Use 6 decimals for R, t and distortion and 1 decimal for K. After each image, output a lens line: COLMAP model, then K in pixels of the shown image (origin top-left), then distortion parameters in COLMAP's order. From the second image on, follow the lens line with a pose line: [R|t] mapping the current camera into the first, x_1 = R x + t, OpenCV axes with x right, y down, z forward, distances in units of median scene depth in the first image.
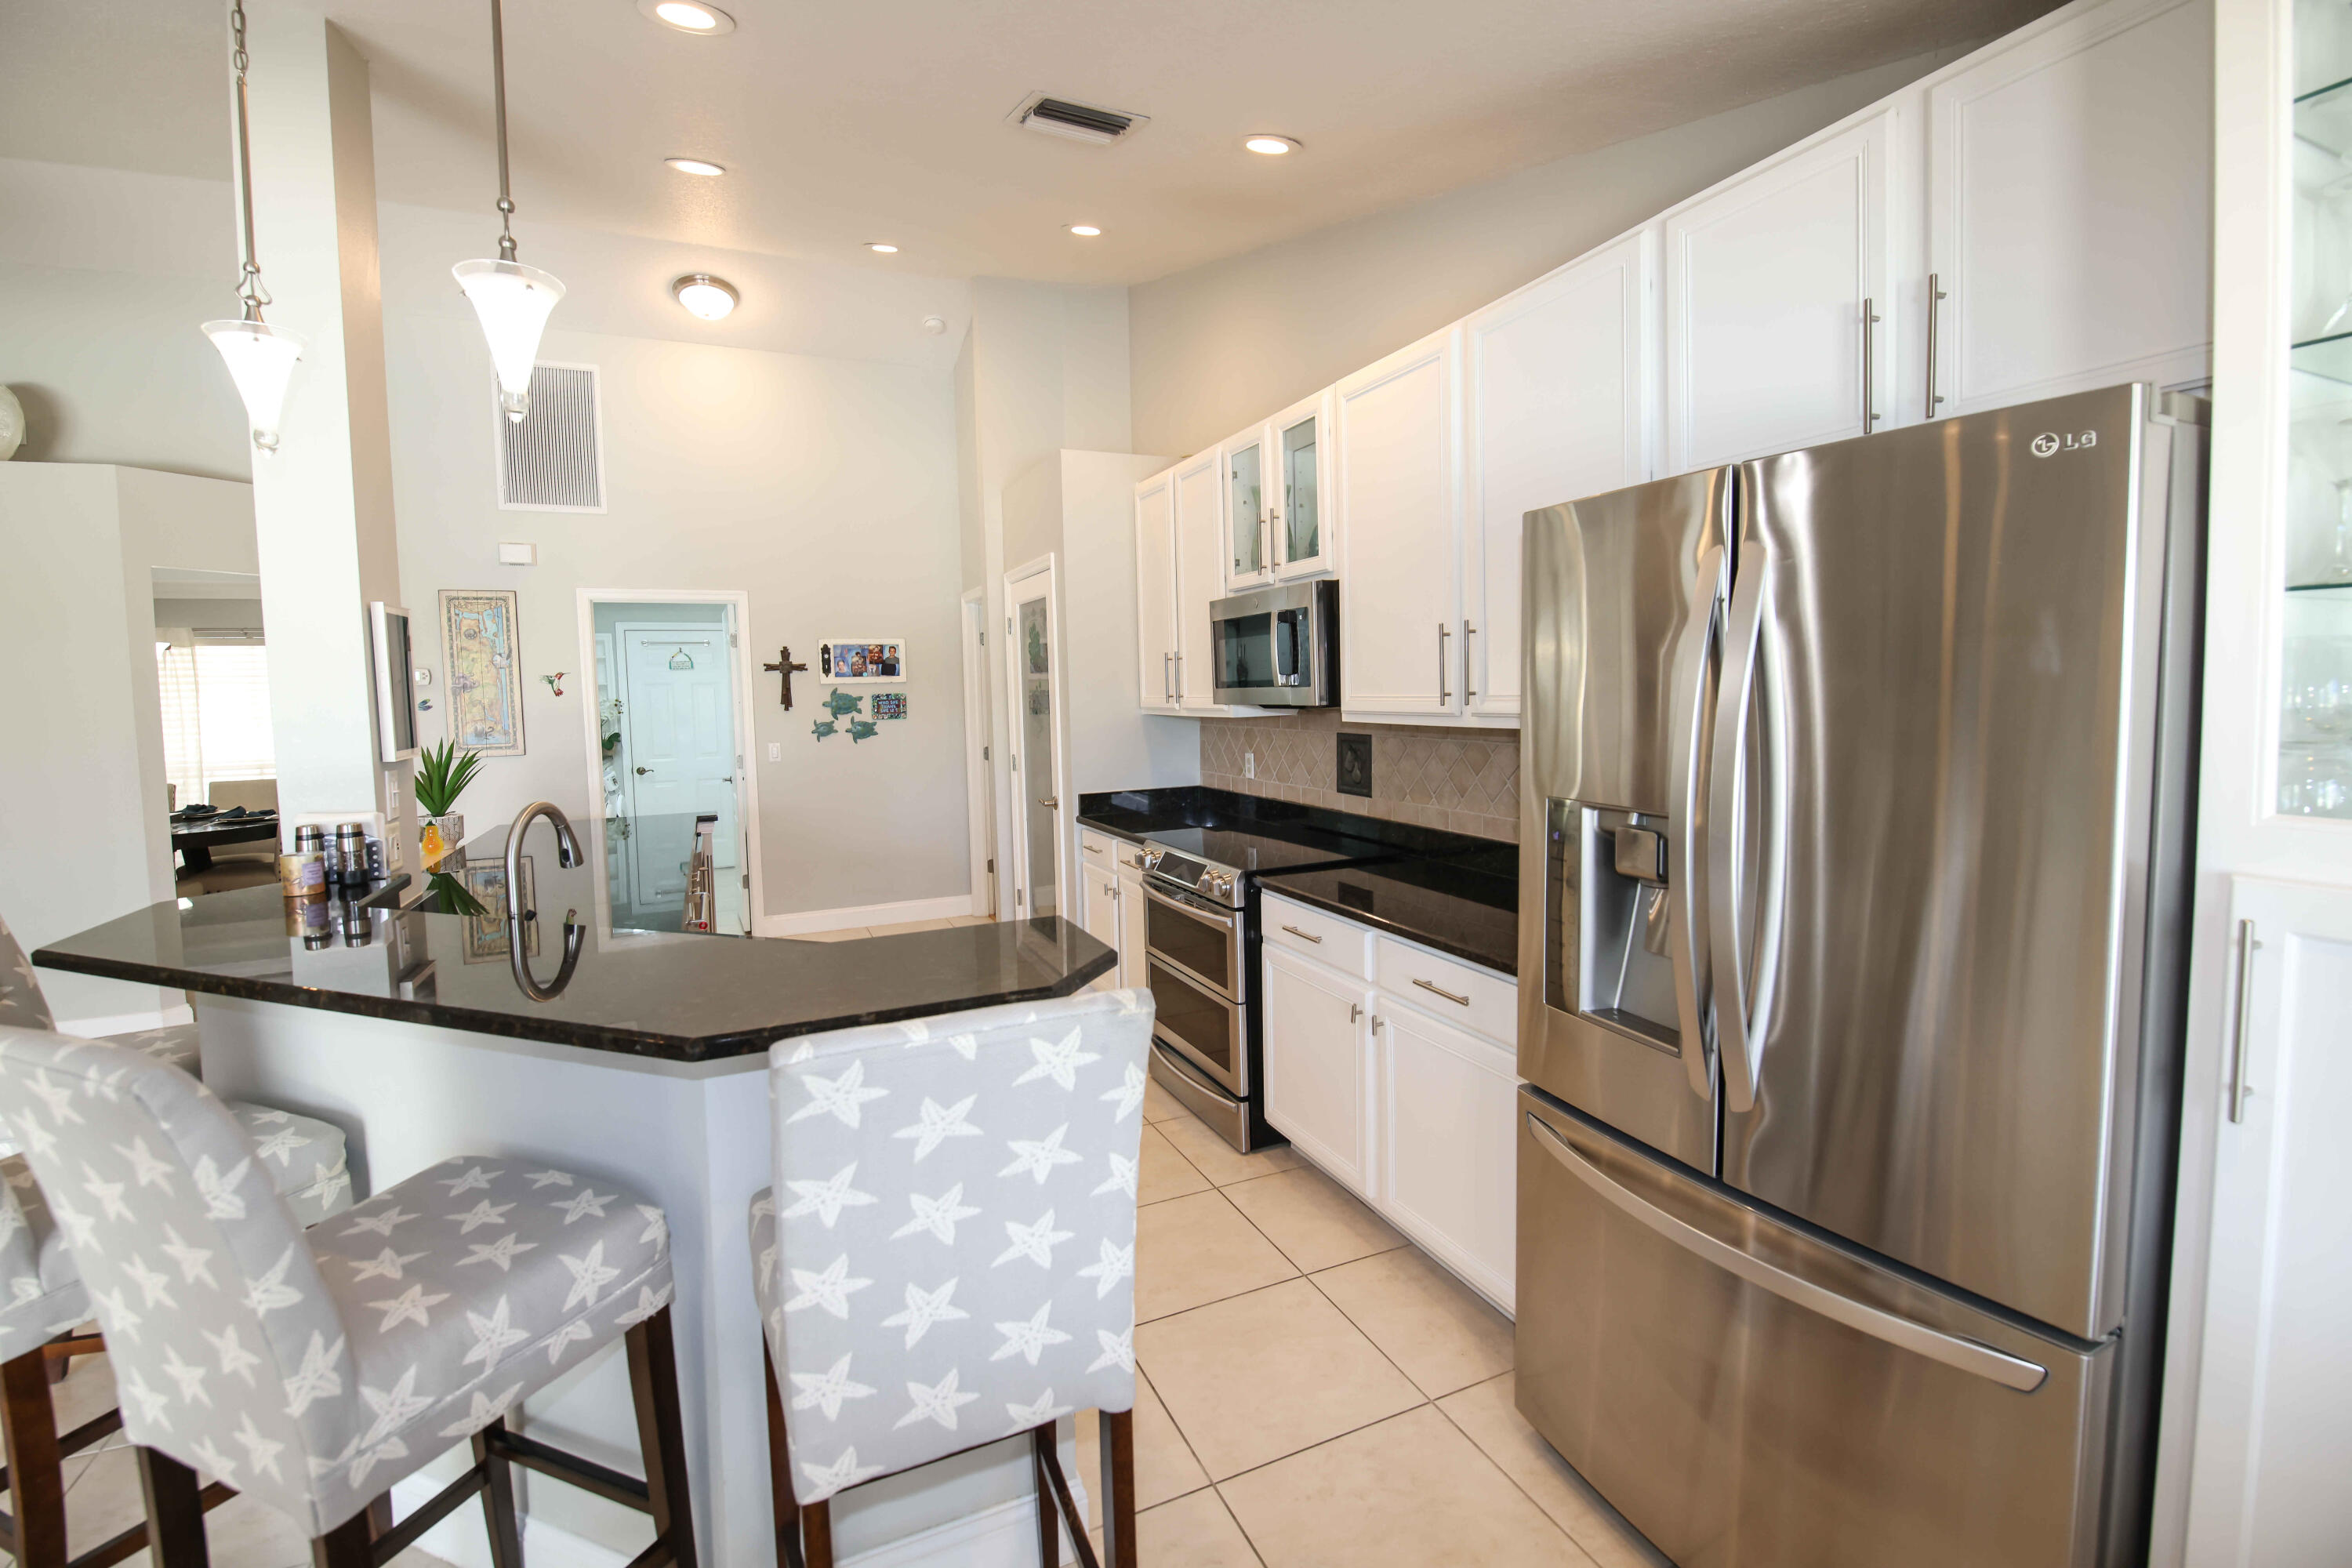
lens RADIAL K [[1015.3, 0, 1179.5], [0, 1015.3, 769.0], [0, 0, 1]] dist [-0.009603, -0.006370]
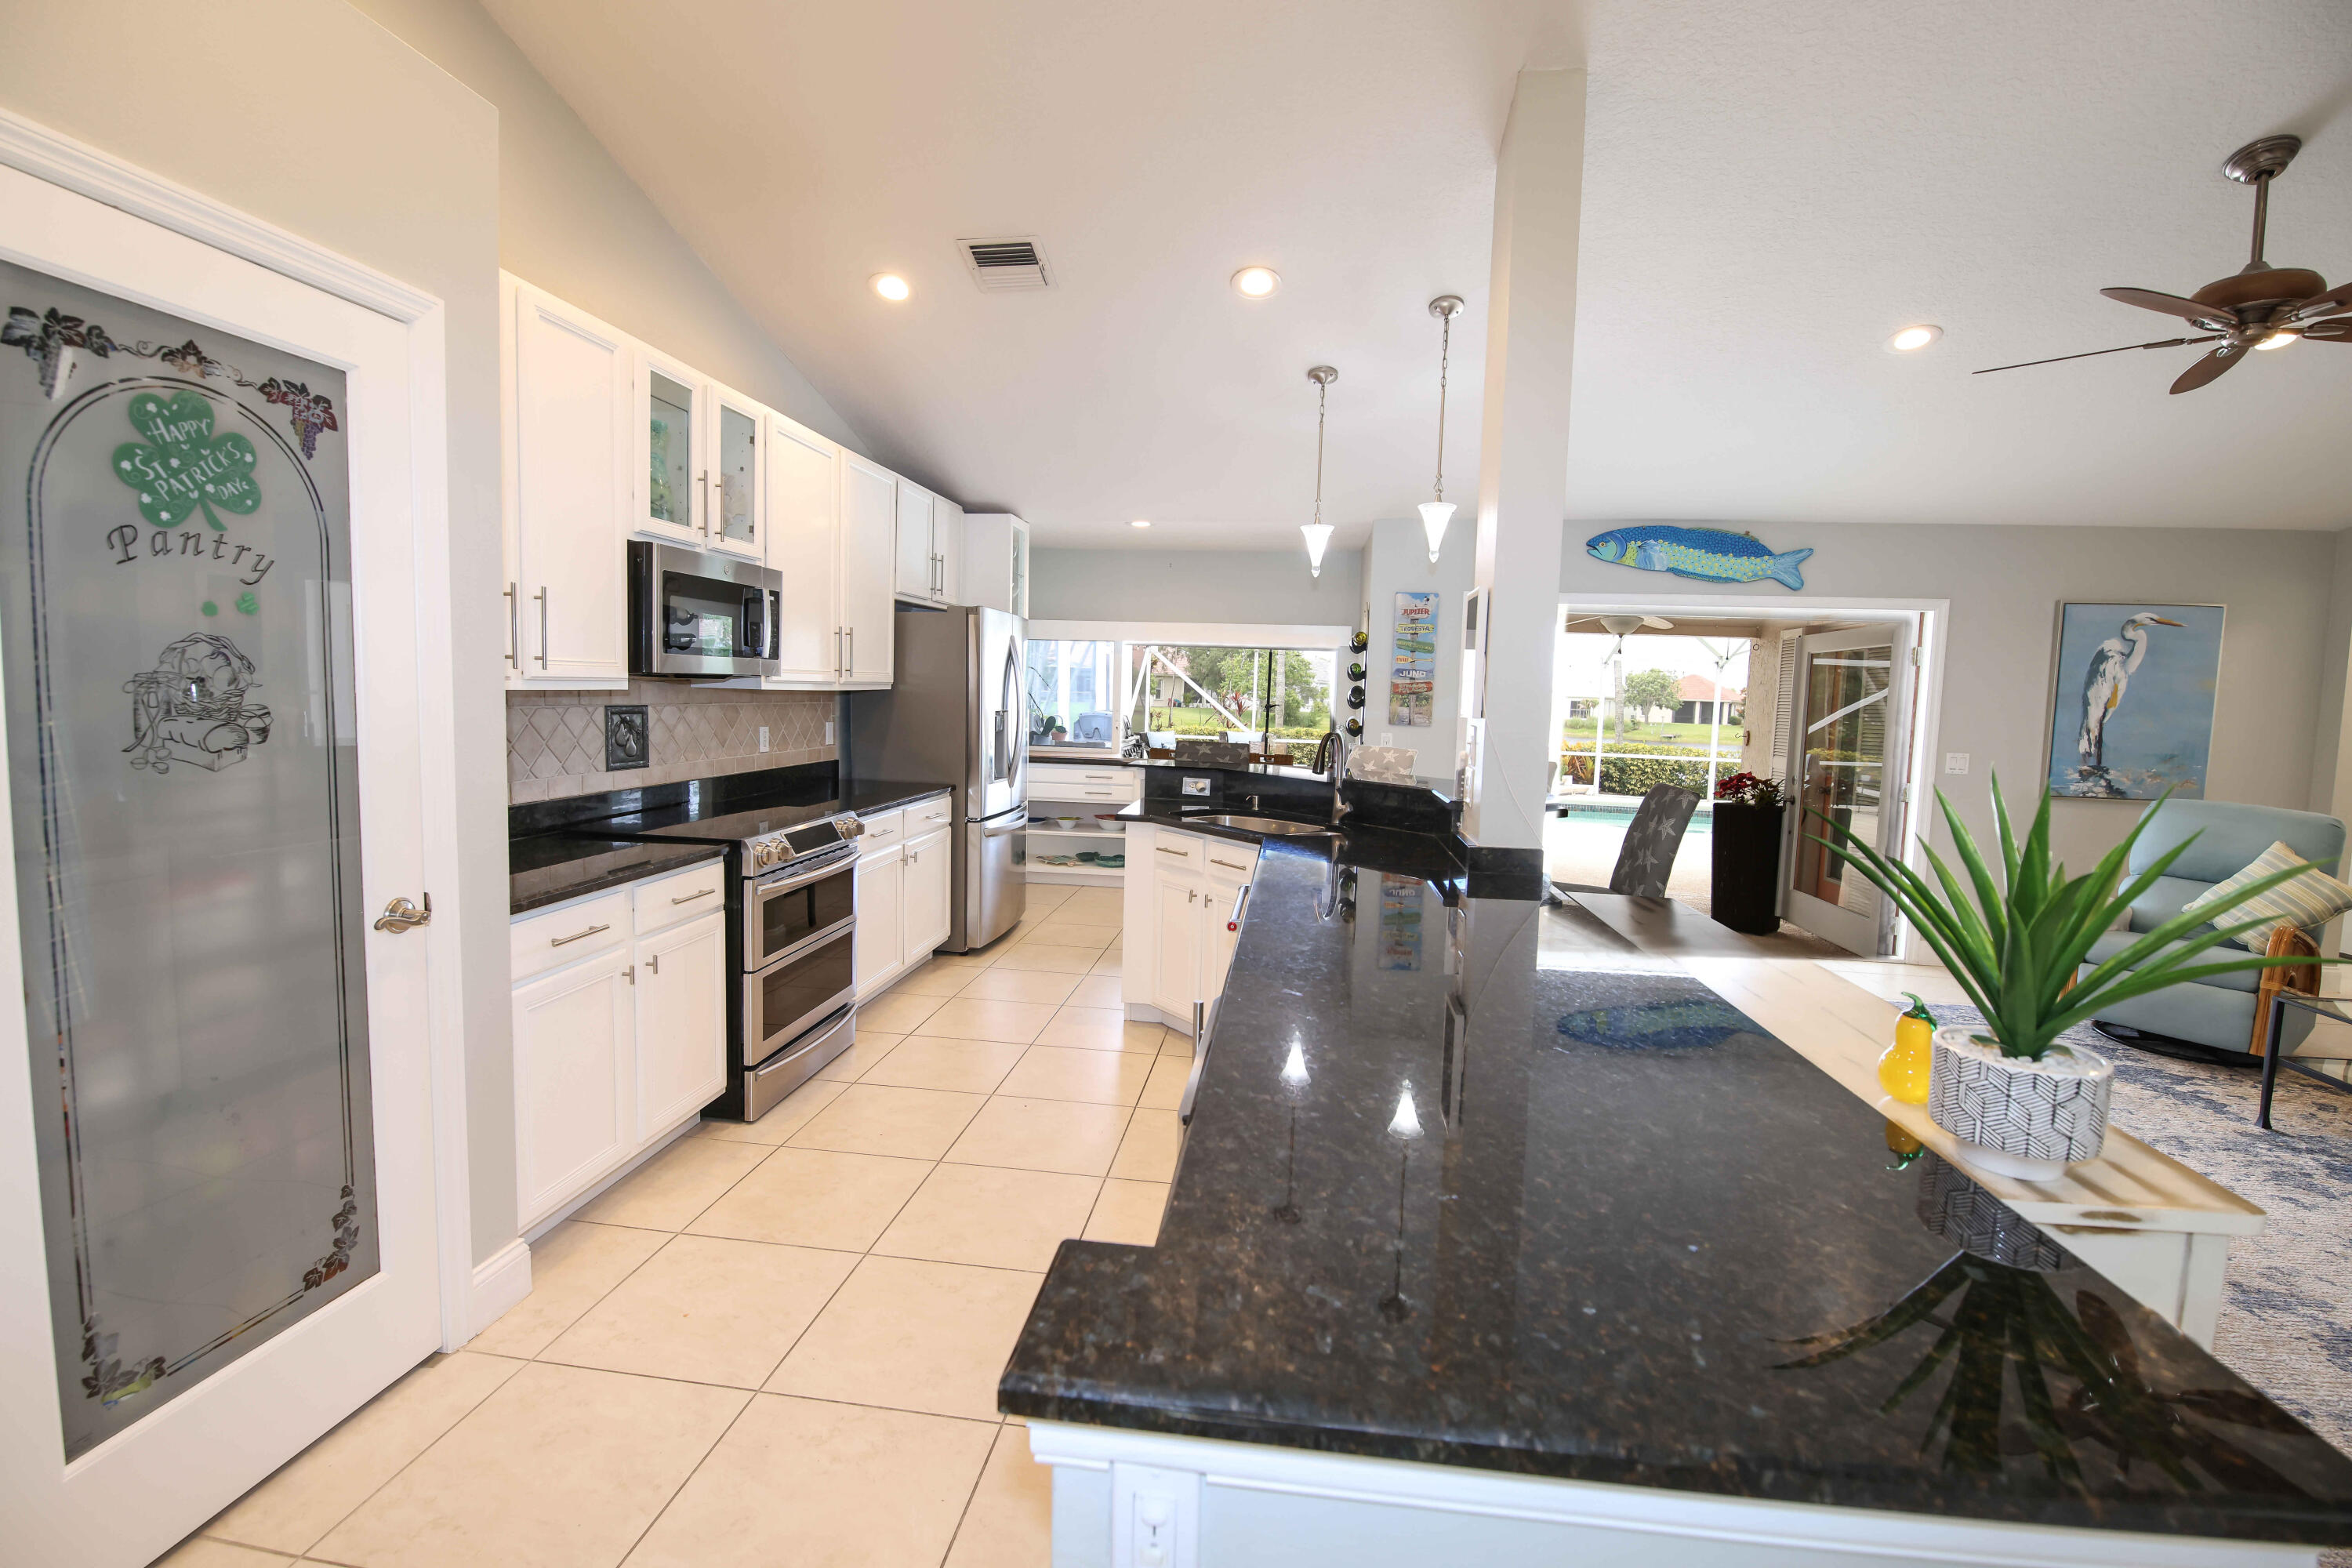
lens RADIAL K [[1015.3, 0, 1173.1], [0, 1015.3, 771.6], [0, 0, 1]] dist [-0.009603, -0.006370]
pose [[-0.852644, -0.046863, 0.520386, -0.510238], [0.029998, 0.989936, 0.138299, -0.059532], [-0.521630, 0.133531, -0.842658, 1.029981]]
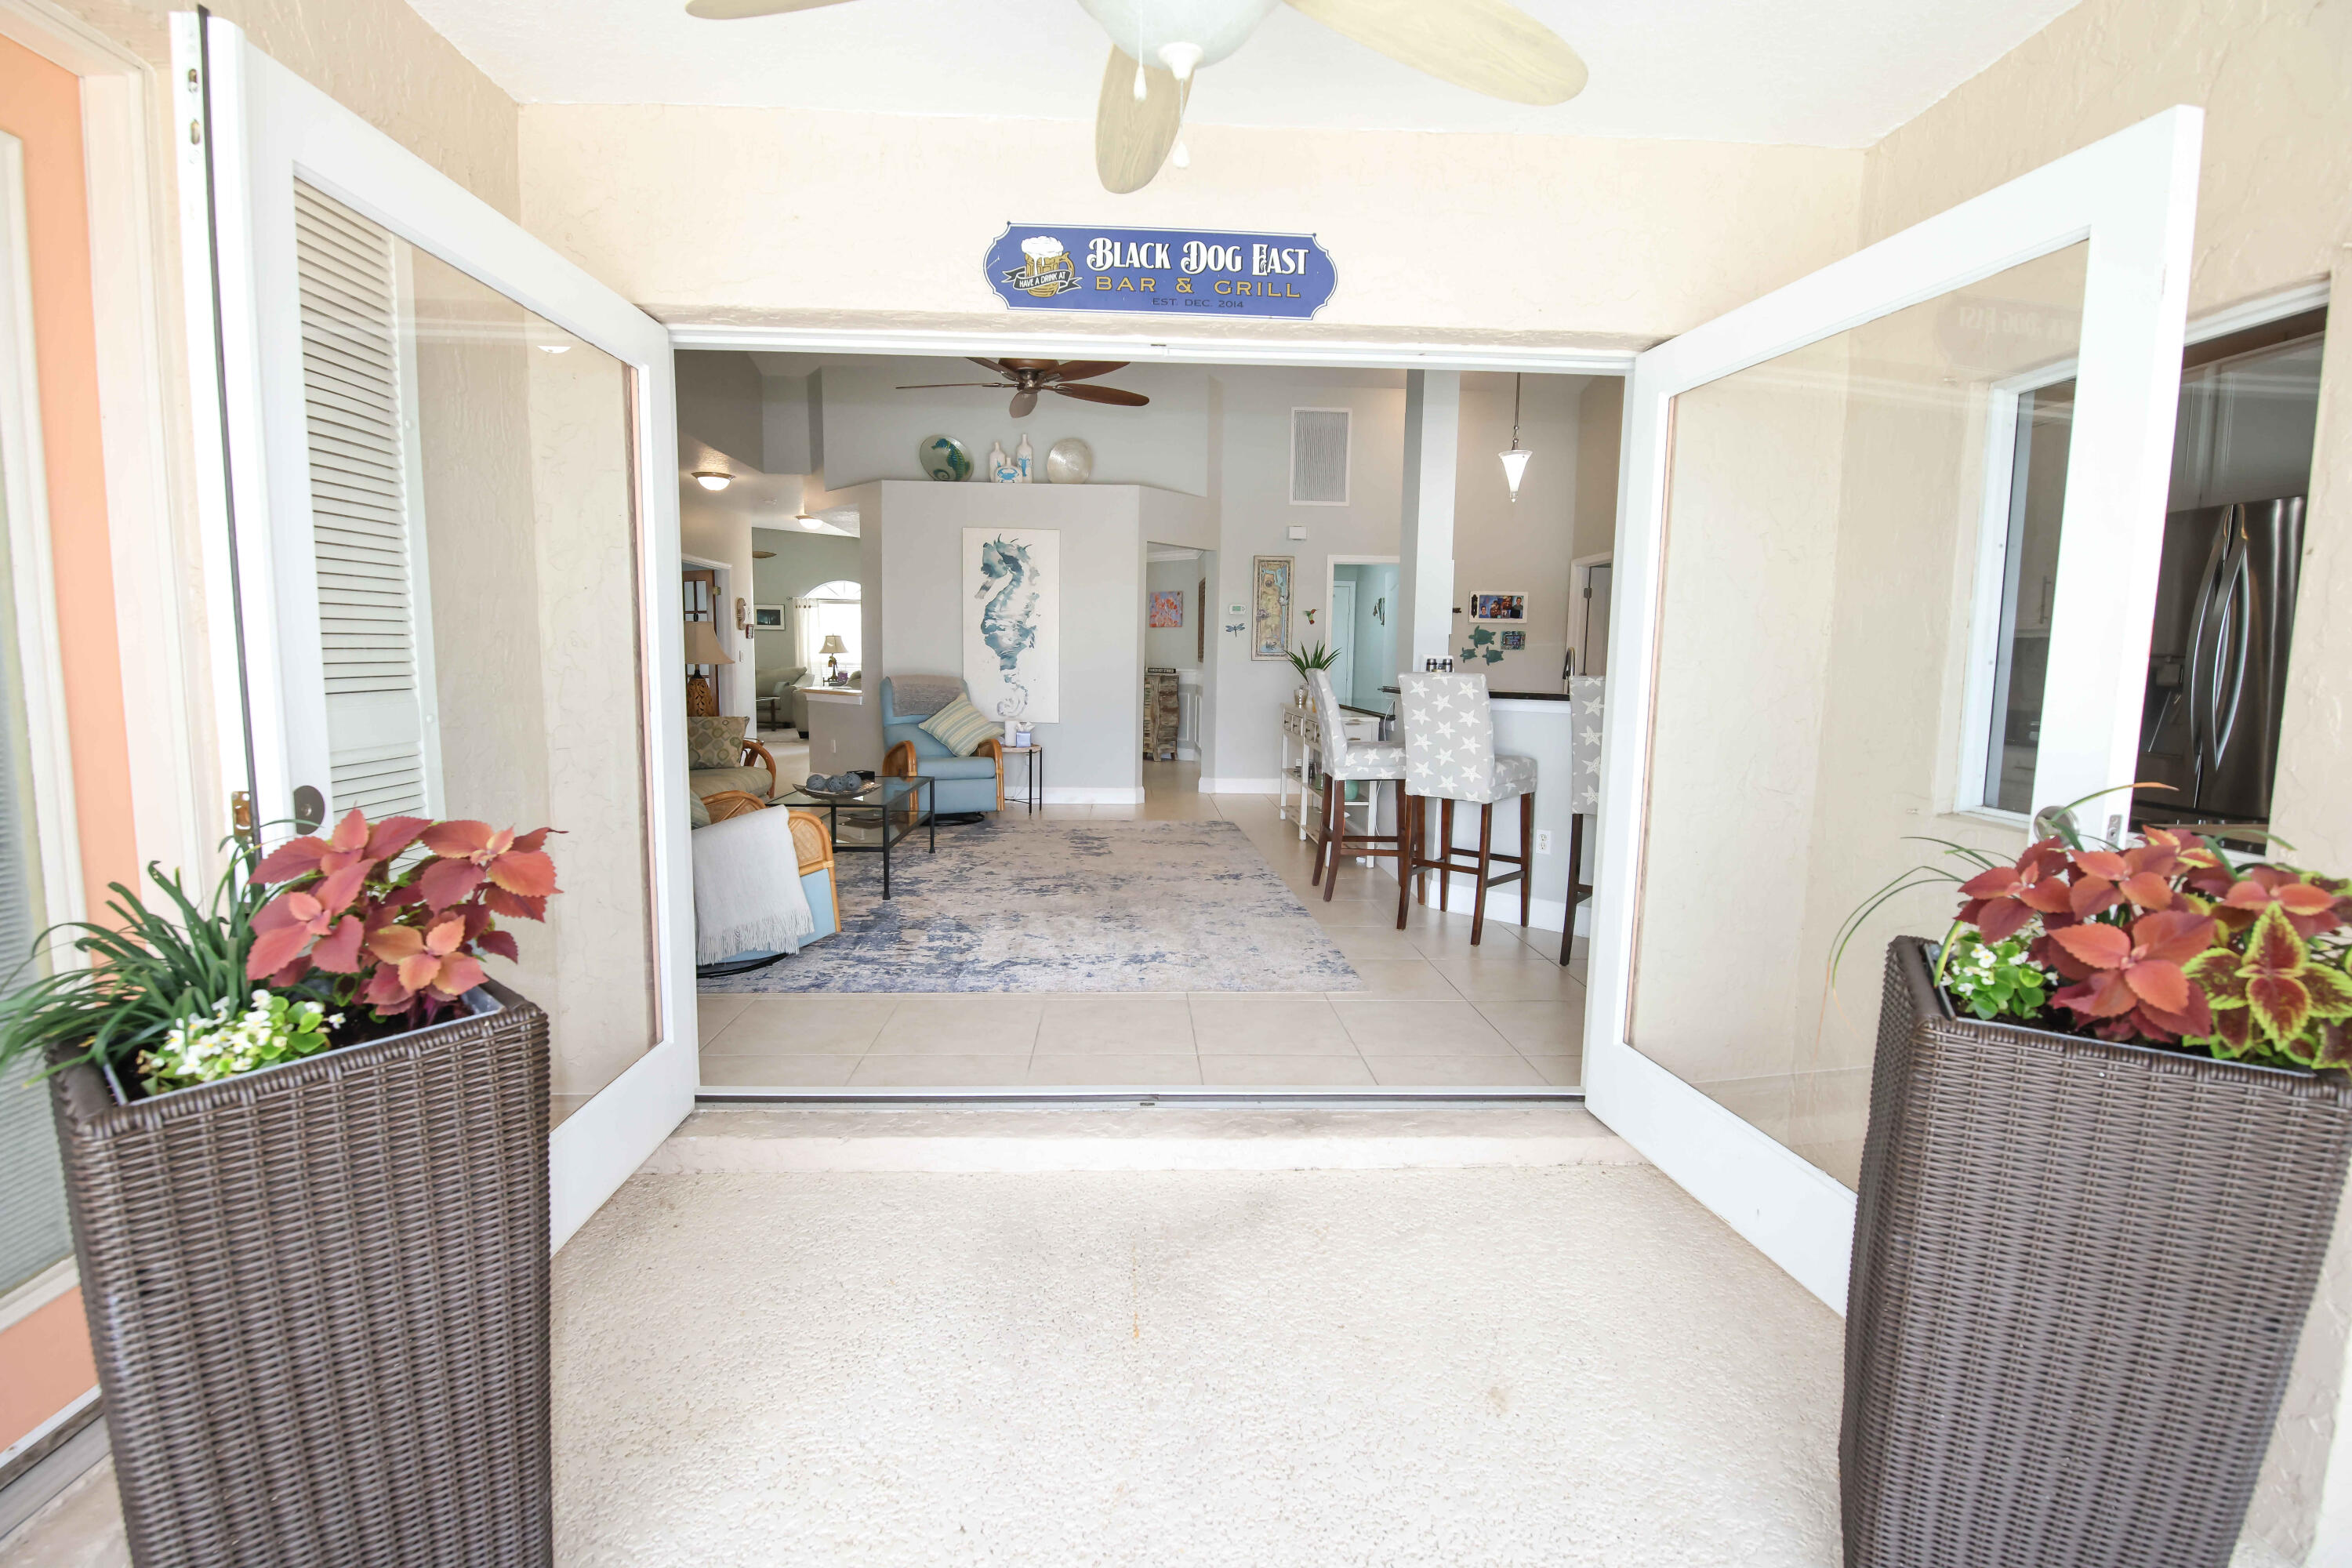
lens RADIAL K [[1015.3, 0, 1161.0], [0, 1015.3, 774.4], [0, 0, 1]] dist [-0.009603, -0.006370]
pose [[0.927830, 0.079372, -0.364460, -0.240004], [-0.065835, 0.996605, 0.049438, 0.098160], [0.367147, -0.021876, 0.929906, -0.558430]]
